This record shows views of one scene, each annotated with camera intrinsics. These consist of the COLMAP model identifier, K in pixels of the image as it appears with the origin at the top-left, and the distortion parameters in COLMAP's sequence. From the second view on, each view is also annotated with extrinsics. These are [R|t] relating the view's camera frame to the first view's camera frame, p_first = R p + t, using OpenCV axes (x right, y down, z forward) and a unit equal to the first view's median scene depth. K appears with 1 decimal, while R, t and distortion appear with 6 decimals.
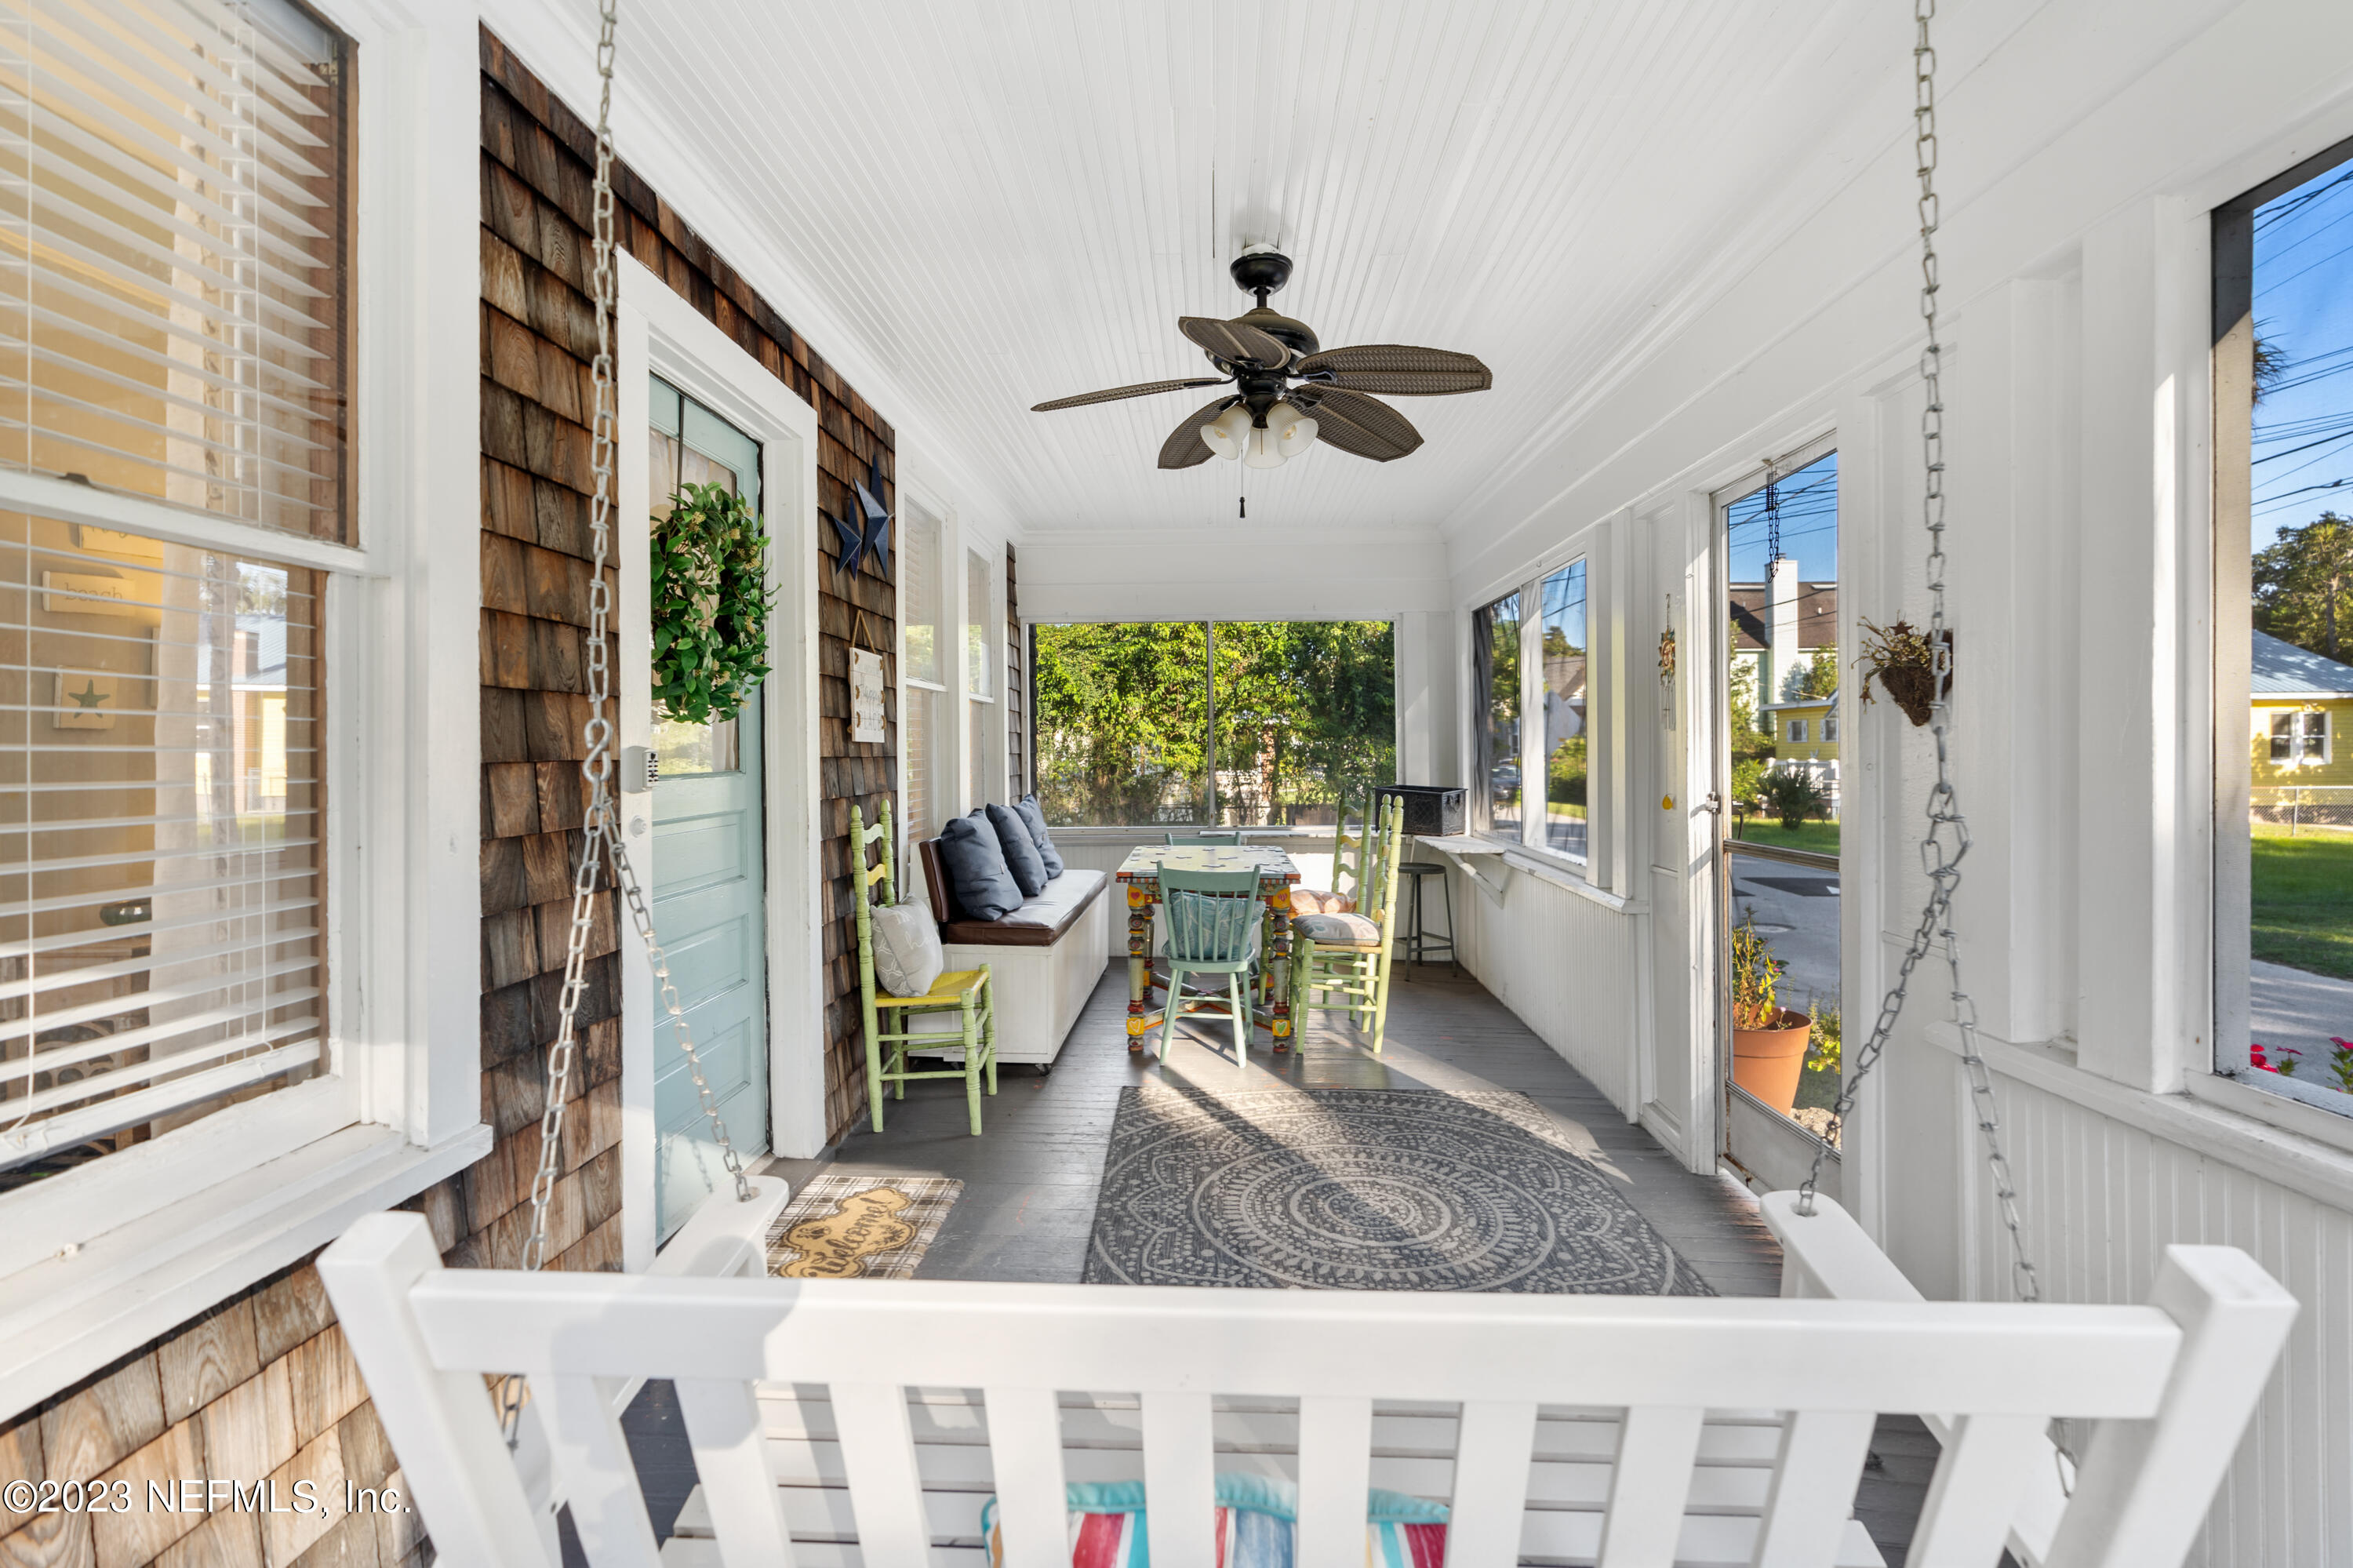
lens RADIAL K [[1113.8, 0, 1176.6], [0, 1113.8, 765.8], [0, 0, 1]] dist [-0.003615, -0.000233]
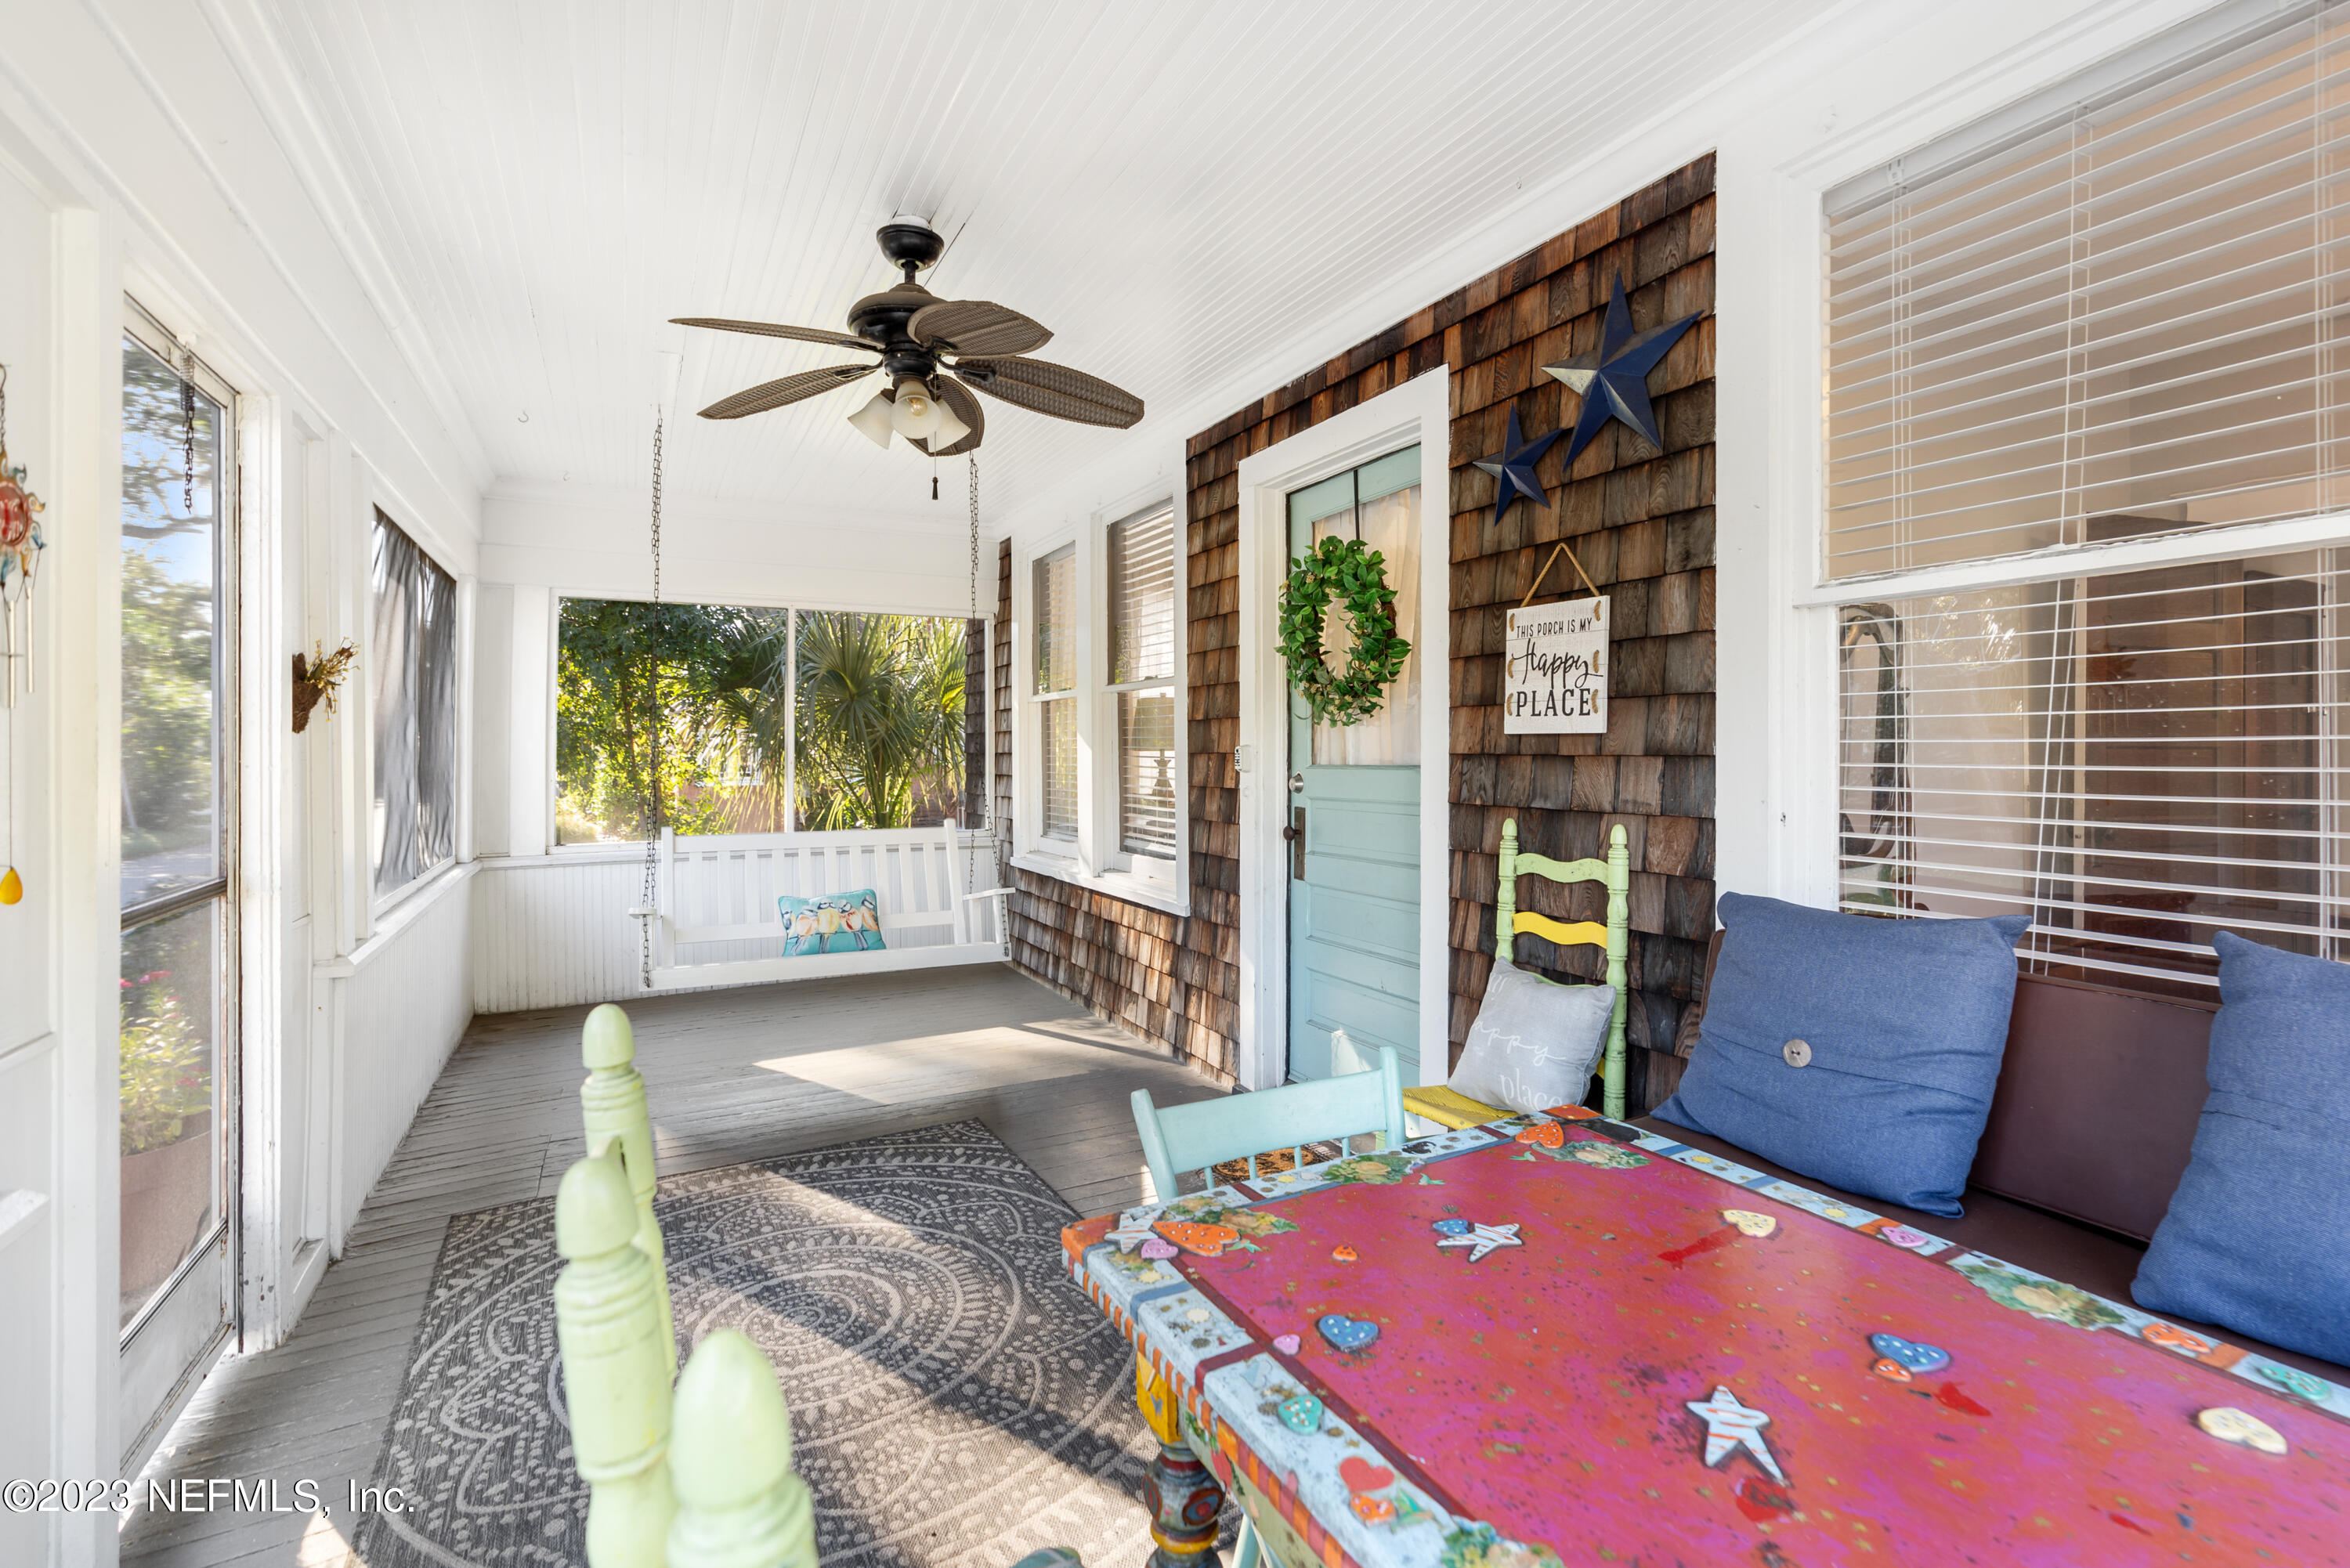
lens RADIAL K [[1112.3, 0, 1178.7], [0, 1112.3, 762.7], [0, 0, 1]] dist [-0.003615, -0.000233]
pose [[-0.879103, 0.009019, -0.476547, 0.331018], [-0.002456, 0.999722, 0.023450, -0.023828], [0.476626, 0.021785, -0.878836, 1.942814]]
